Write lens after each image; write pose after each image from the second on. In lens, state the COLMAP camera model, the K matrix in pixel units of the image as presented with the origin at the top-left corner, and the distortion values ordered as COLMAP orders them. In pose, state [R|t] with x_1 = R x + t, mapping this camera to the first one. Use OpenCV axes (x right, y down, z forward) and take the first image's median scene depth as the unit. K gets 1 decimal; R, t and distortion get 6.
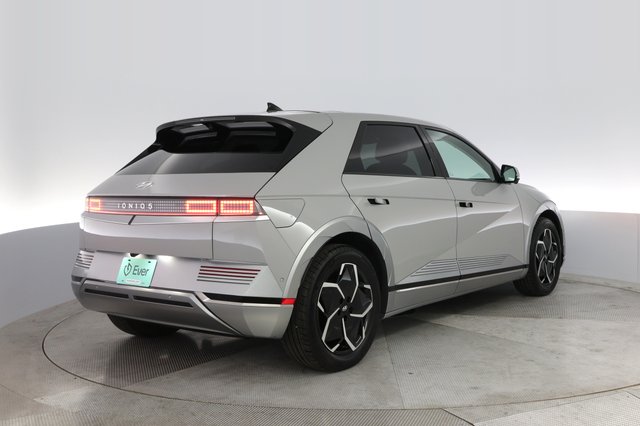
lens RADIAL K [[544.1, 0, 320.0], [0, 544.1, 213.0], [0, 0, 1]] dist [0.005382, 0.001409]
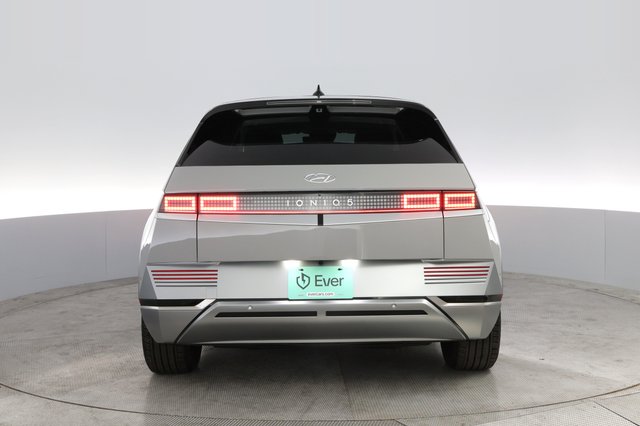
lens RADIAL K [[544.1, 0, 320.0], [0, 544.1, 213.0], [0, 0, 1]] dist [0.005382, 0.001409]
pose [[0.880979, -0.037930, 0.471633, -0.724004], [0.032215, 0.999277, 0.020190, -0.014436], [-0.472058, -0.002593, 0.881564, 0.272757]]
